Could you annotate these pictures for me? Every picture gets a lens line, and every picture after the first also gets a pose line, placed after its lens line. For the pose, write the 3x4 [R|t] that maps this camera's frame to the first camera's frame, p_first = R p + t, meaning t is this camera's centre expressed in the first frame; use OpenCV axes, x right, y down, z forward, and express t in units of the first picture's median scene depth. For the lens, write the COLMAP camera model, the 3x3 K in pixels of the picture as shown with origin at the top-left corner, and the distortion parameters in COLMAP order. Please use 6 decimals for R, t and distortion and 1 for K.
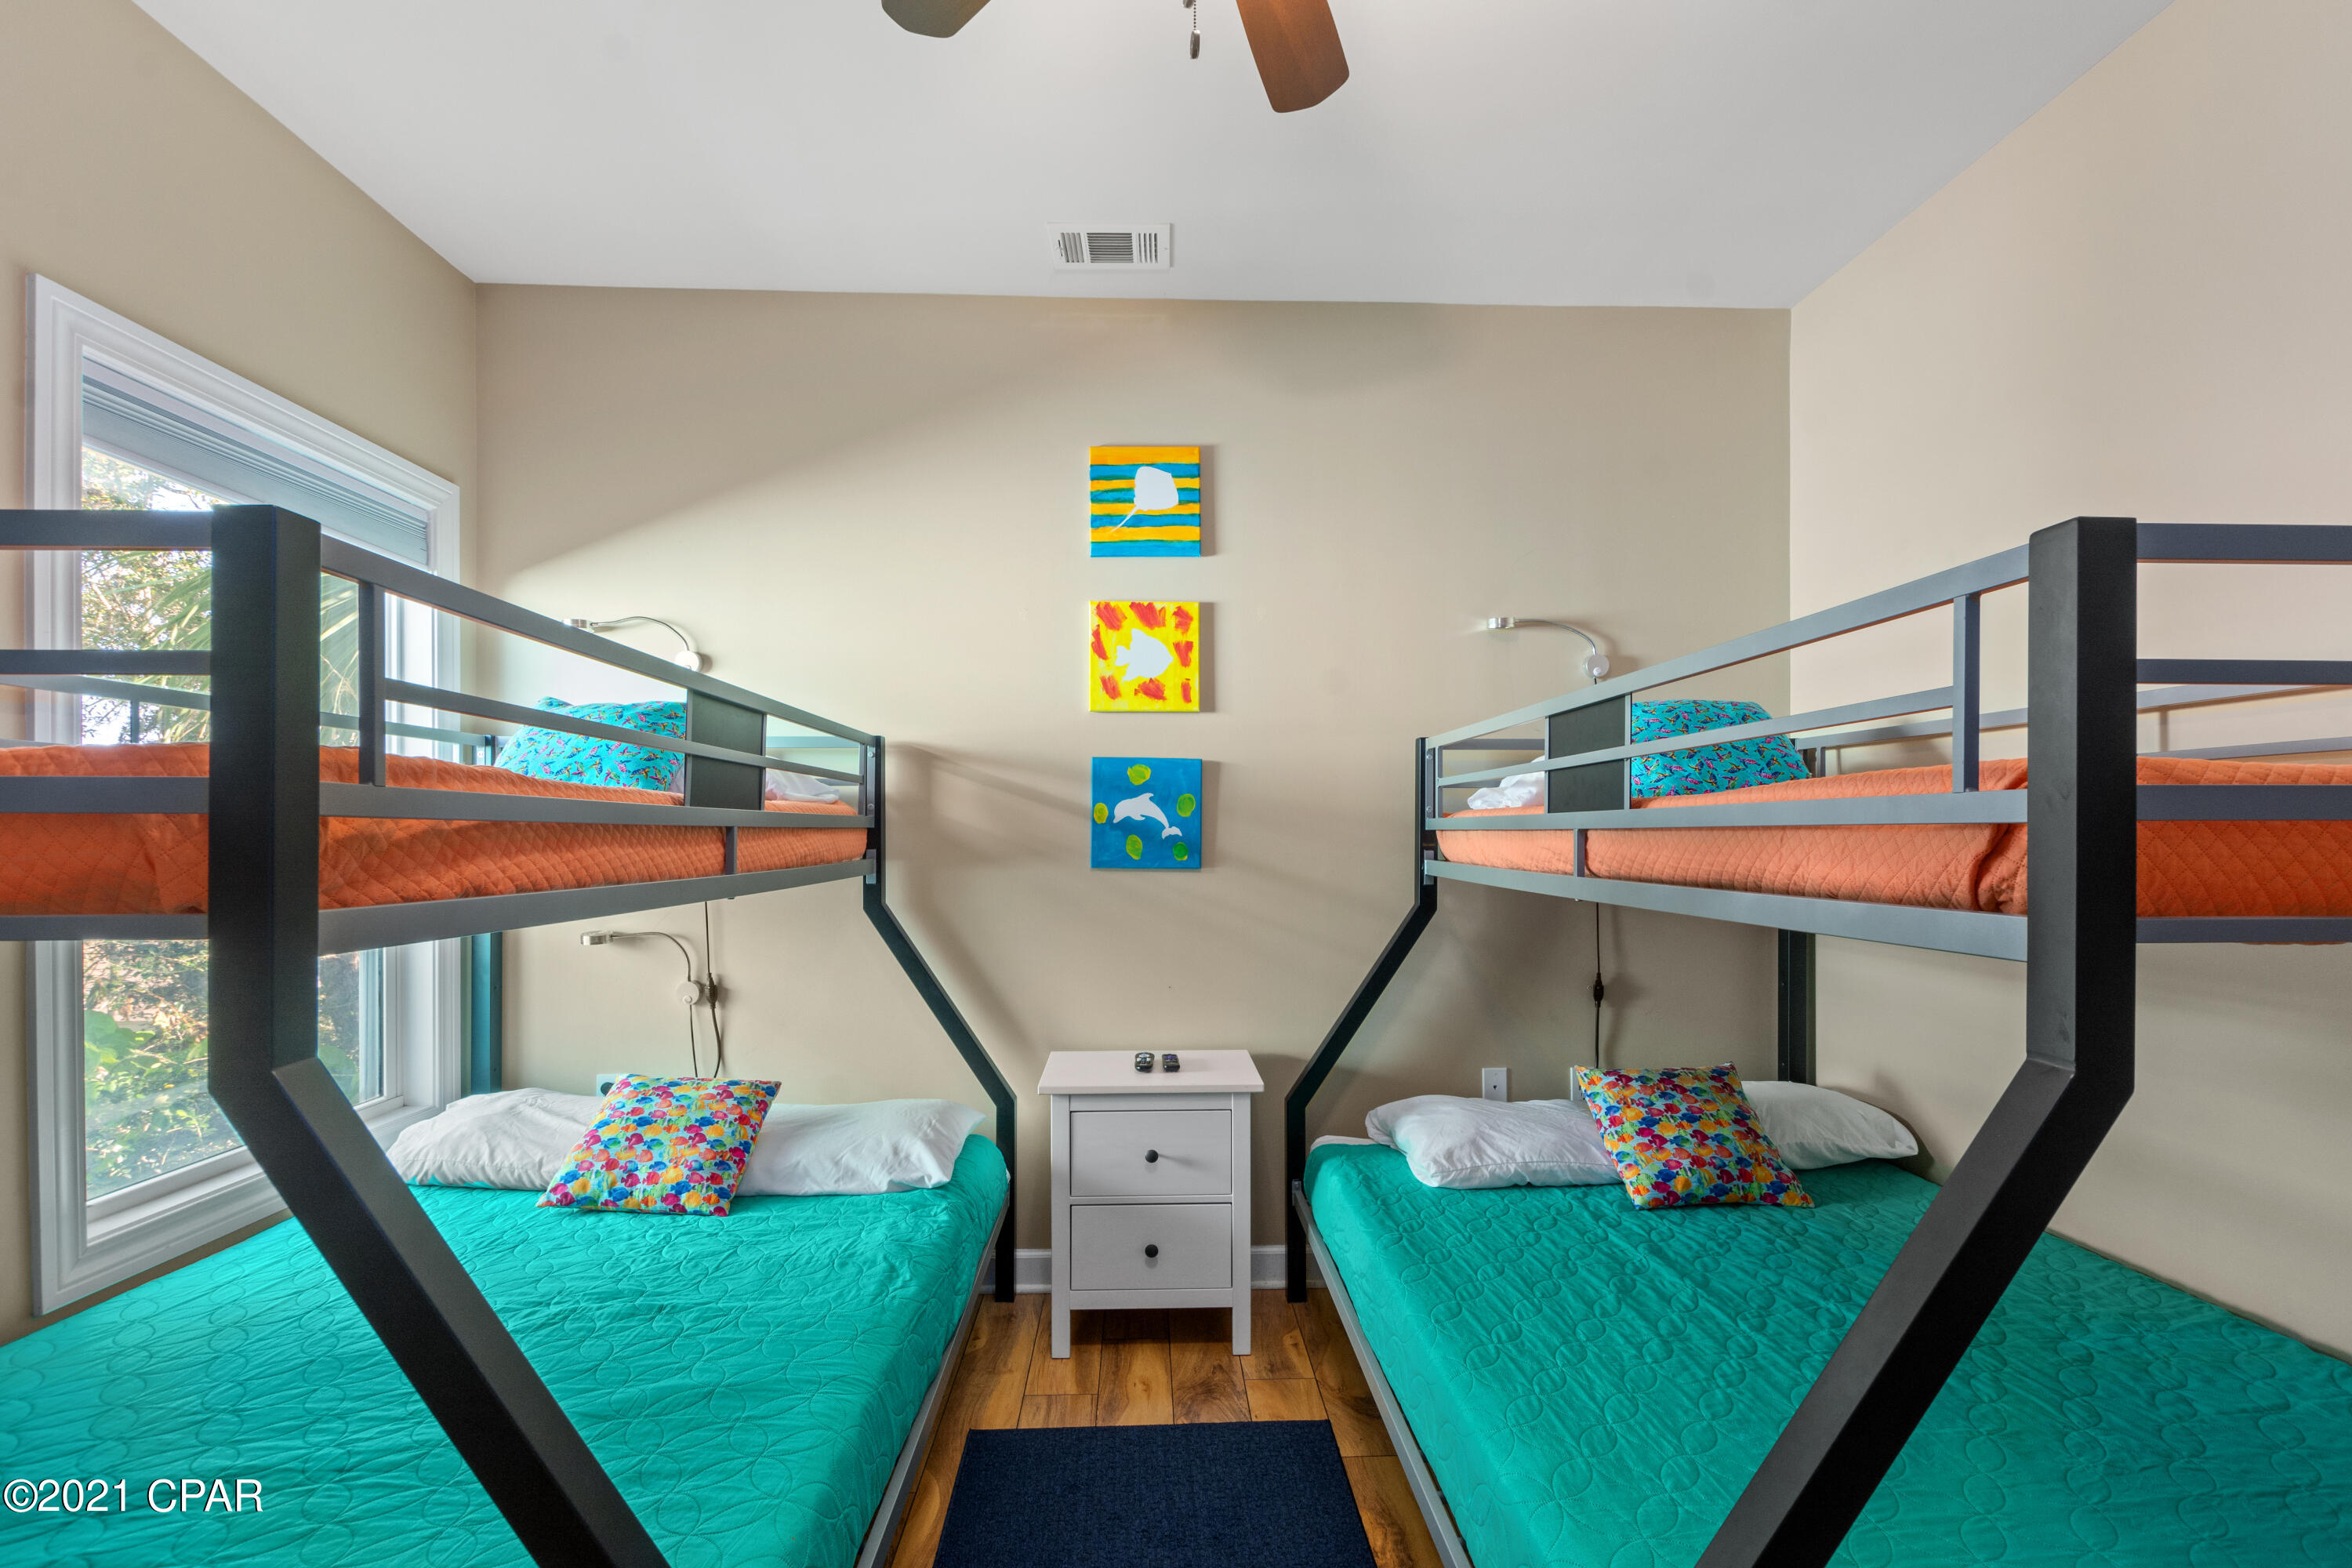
lens RADIAL K [[1048.6, 0, 1186.5], [0, 1048.6, 833.8], [0, 0, 1]] dist [0.003545, 0.000104]
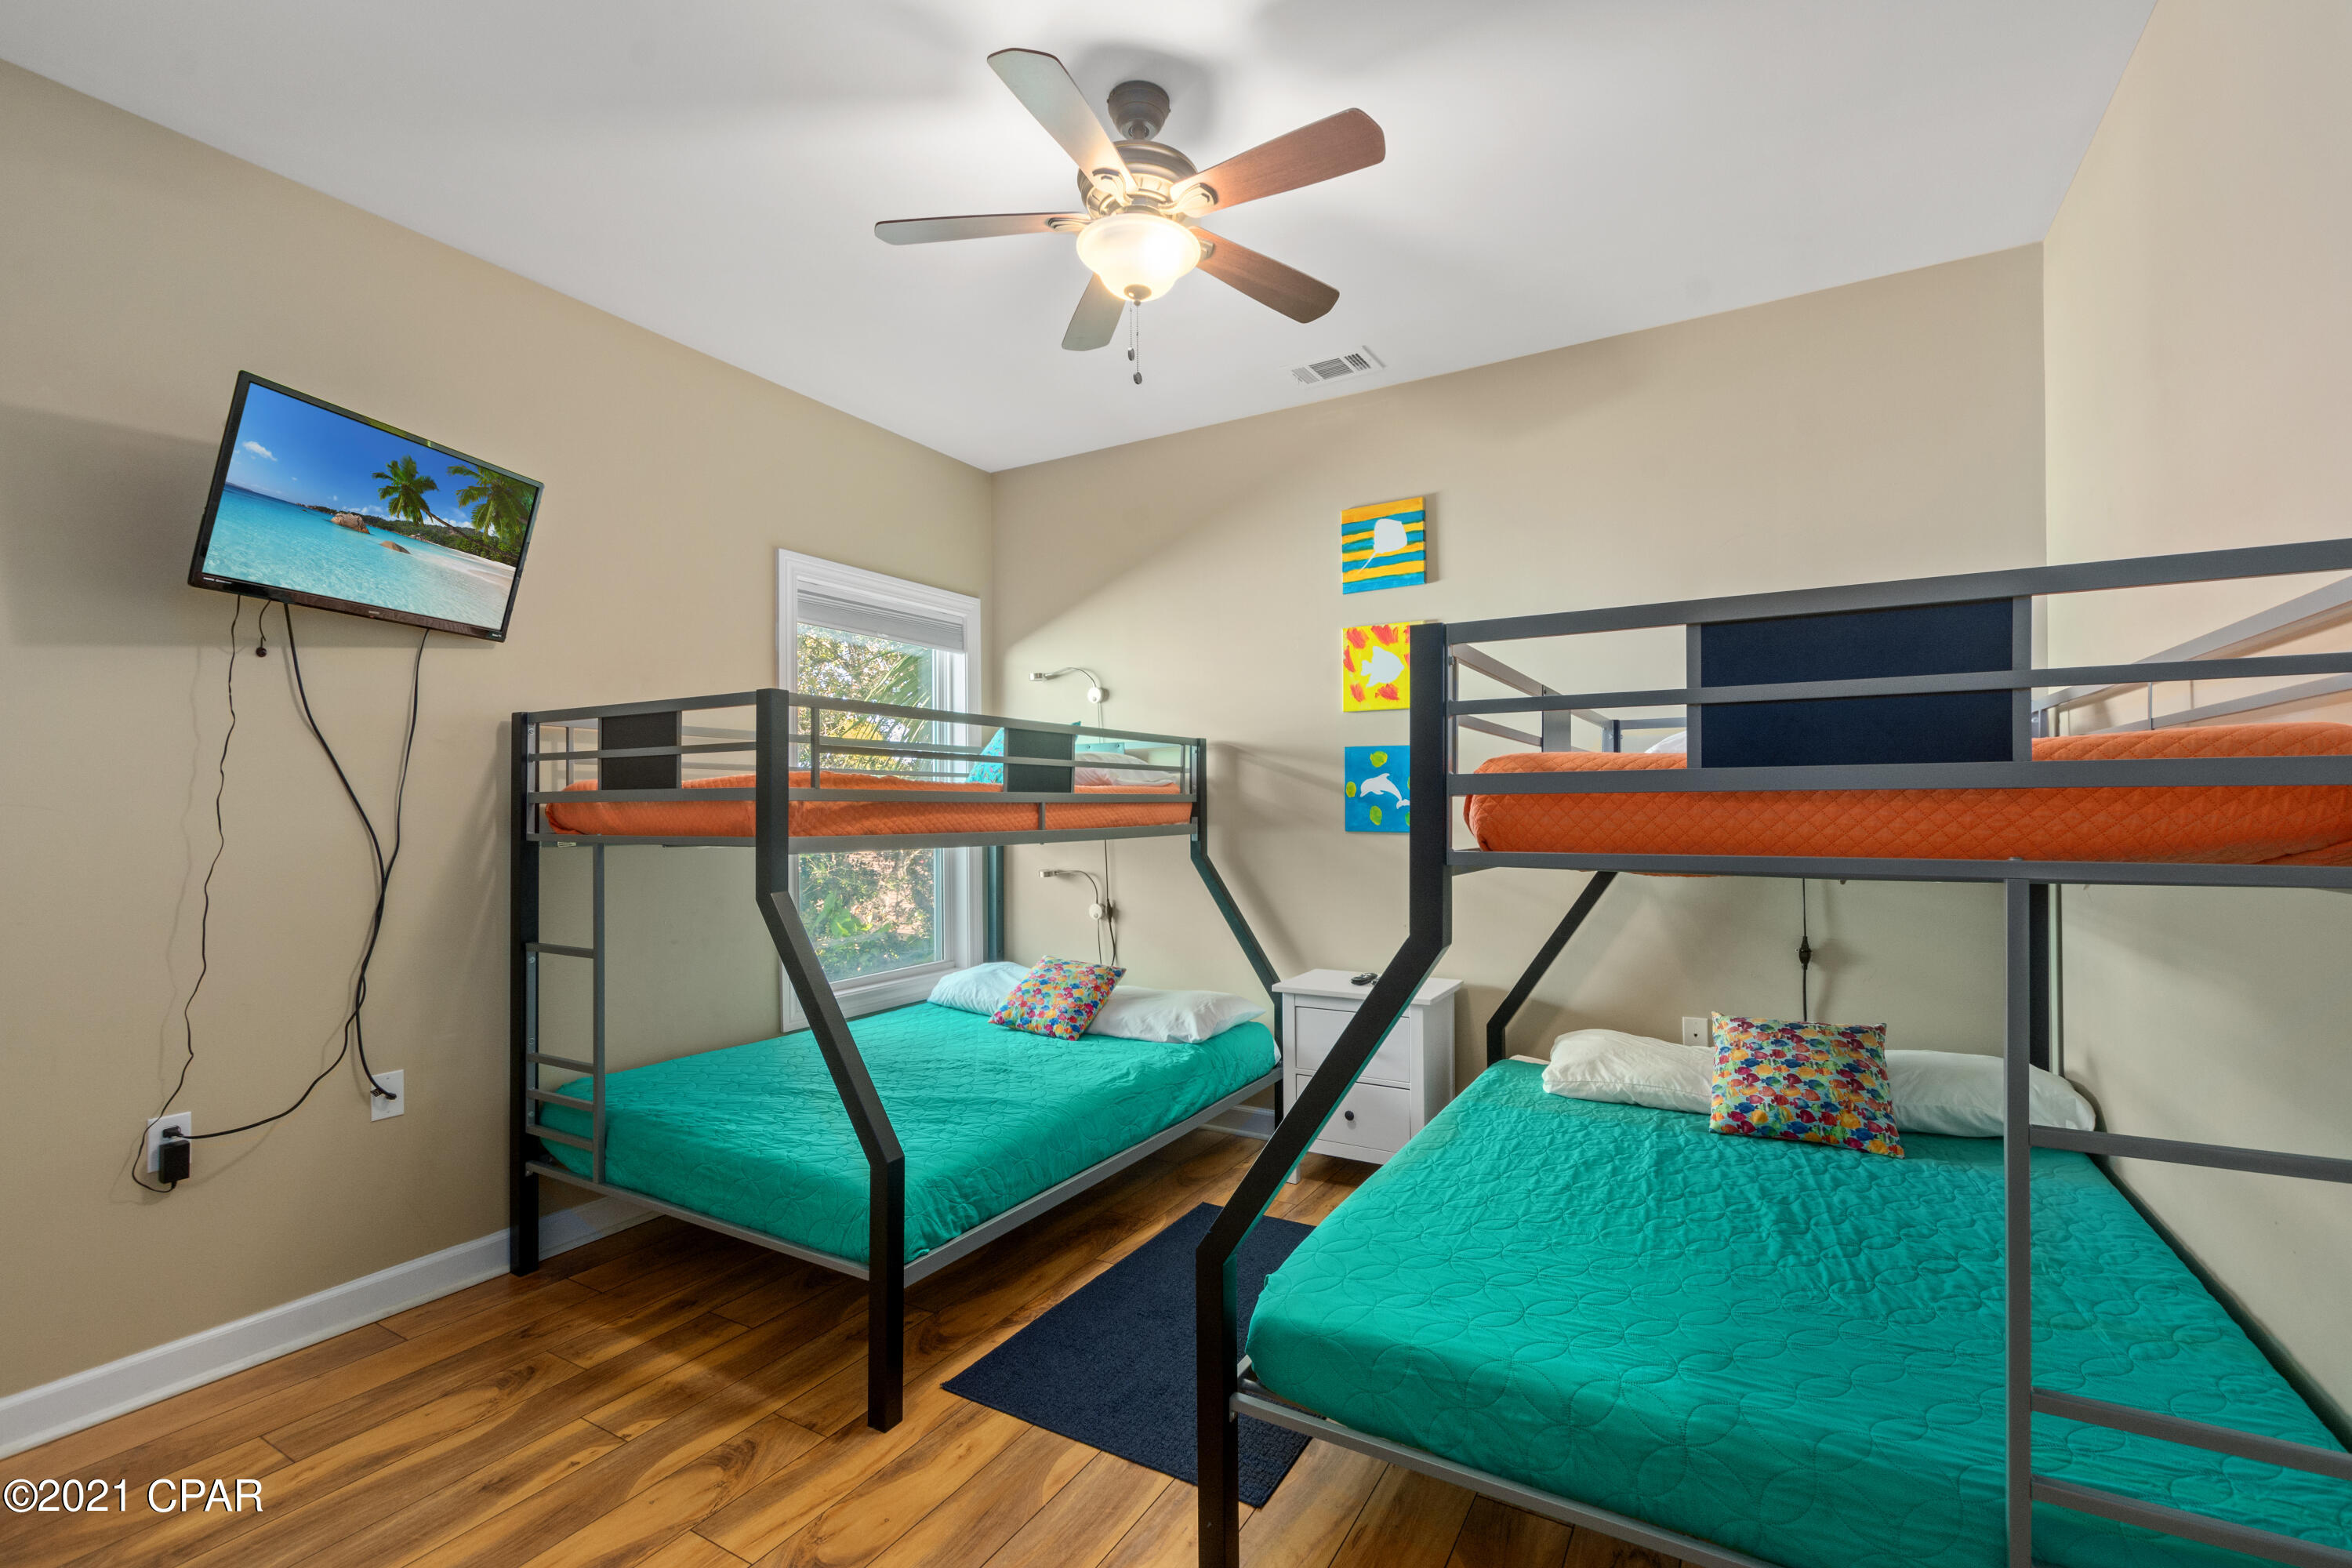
lens RADIAL K [[1032.6, 0, 1174.1], [0, 1032.6, 808.4], [0, 0, 1]] dist [0.002564, 0.000732]
pose [[0.841310, -0.004479, -0.540534, 0.506309], [0.005615, 0.999984, 0.000452, 0.002248], [0.540523, -0.003415, 0.841322, -0.238991]]
